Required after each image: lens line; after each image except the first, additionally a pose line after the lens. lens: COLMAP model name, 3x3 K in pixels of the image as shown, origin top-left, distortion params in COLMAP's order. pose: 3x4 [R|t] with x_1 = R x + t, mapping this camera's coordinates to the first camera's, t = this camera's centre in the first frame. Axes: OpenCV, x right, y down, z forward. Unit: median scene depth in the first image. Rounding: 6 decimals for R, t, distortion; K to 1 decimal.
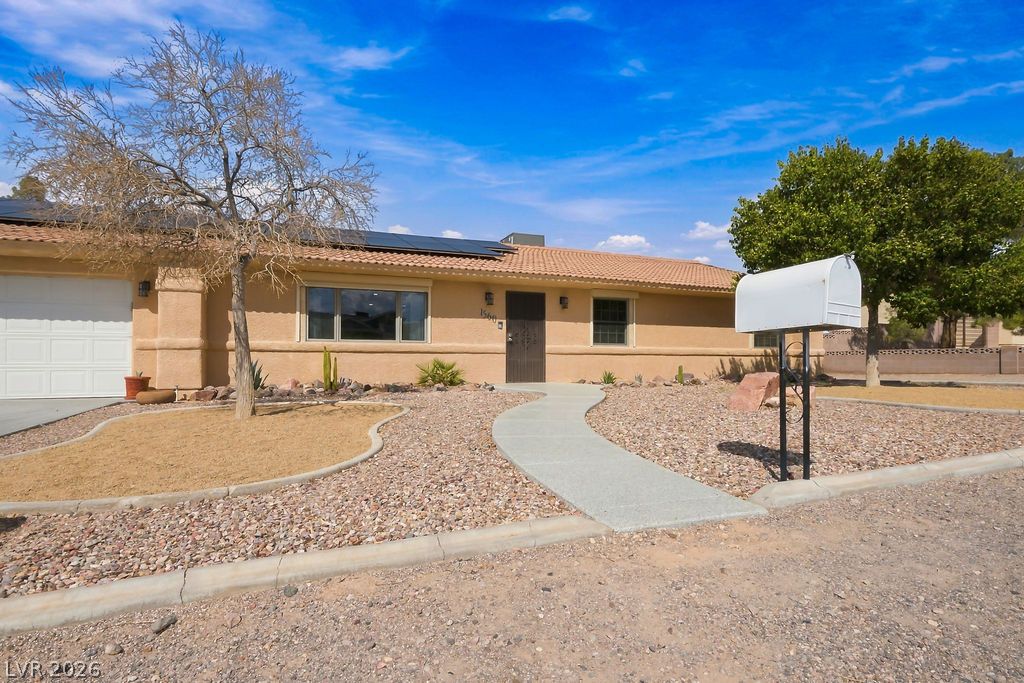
lens RADIAL K [[537.3, 0, 514.5], [0, 537.3, 375.2], [0, 0, 1]] dist [-0.000659, 0.000067]
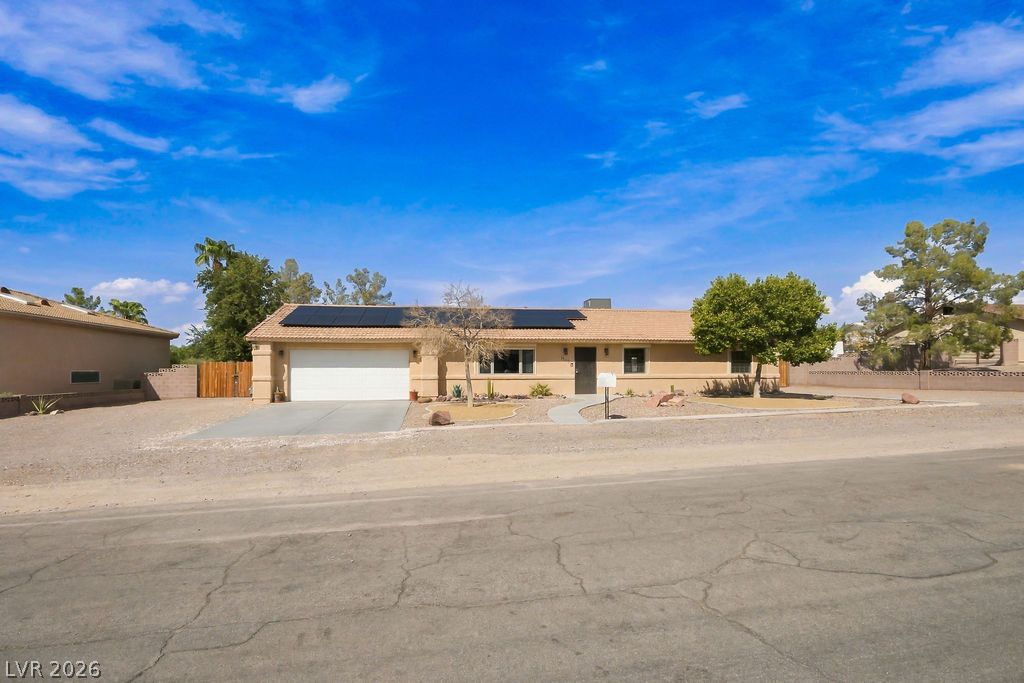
lens RADIAL K [[537.1, 0, 489.0], [0, 537.1, 373.9], [0, 0, 1]] dist [-0.023420, 0.000936]
pose [[0.967642, -0.004903, -0.252281, 0.173128], [0.000524, 0.999848, -0.017421, -0.026047], [0.252328, 0.016725, 0.967497, -0.952683]]
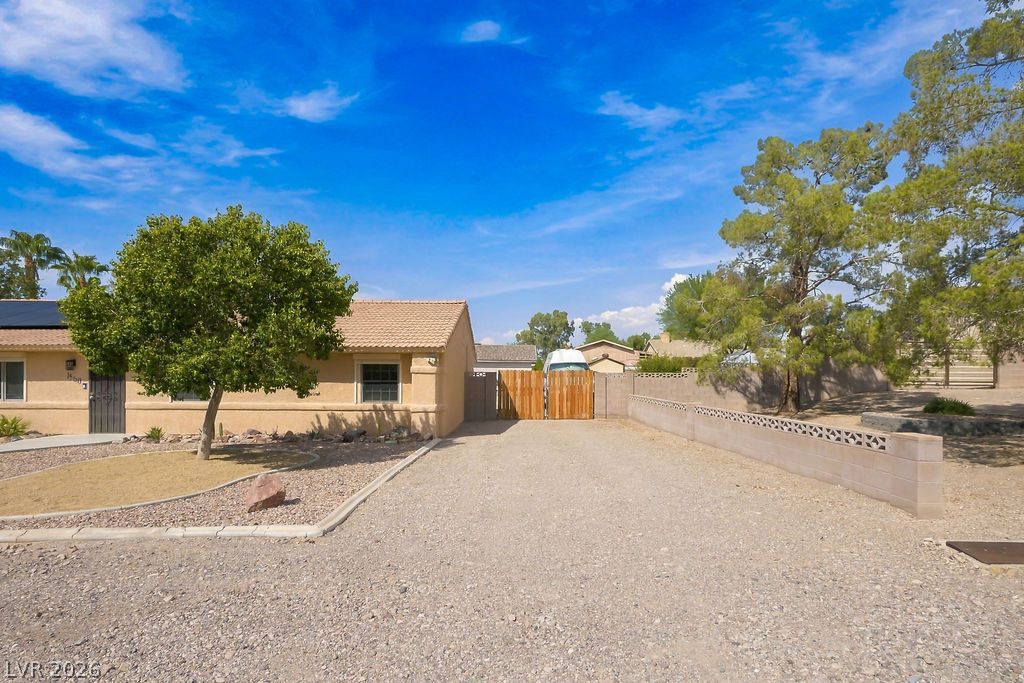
lens RADIAL K [[537.3, 0, 514.5], [0, 537.3, 375.2], [0, 0, 1]] dist [-0.000659, 0.000067]
pose [[0.945510, 0.003941, -0.325568, 1.280376], [-0.013076, 0.999580, -0.025873, -0.098152], [0.325329, 0.028720, 0.945165, 0.171907]]
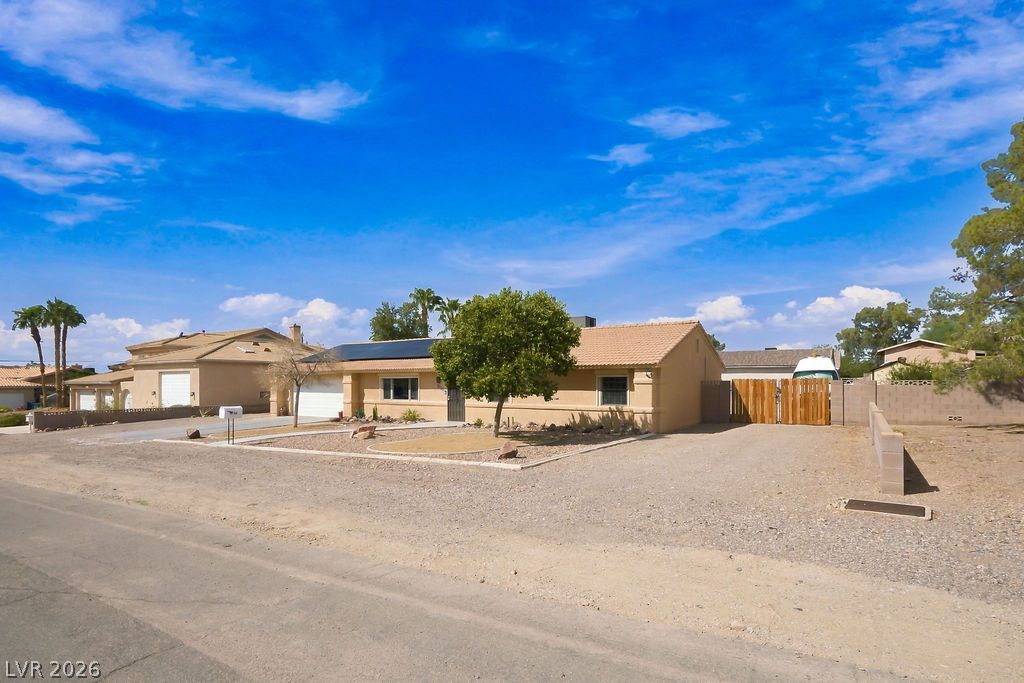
lens RADIAL K [[537.3, 0, 514.5], [0, 537.3, 375.2], [0, 0, 1]] dist [-0.000659, 0.000067]
pose [[0.616463, -0.009884, -0.787322, 1.711507], [-0.016025, 0.999557, -0.025096, -0.110228], [0.787220, 0.028088, 0.616032, -0.034368]]
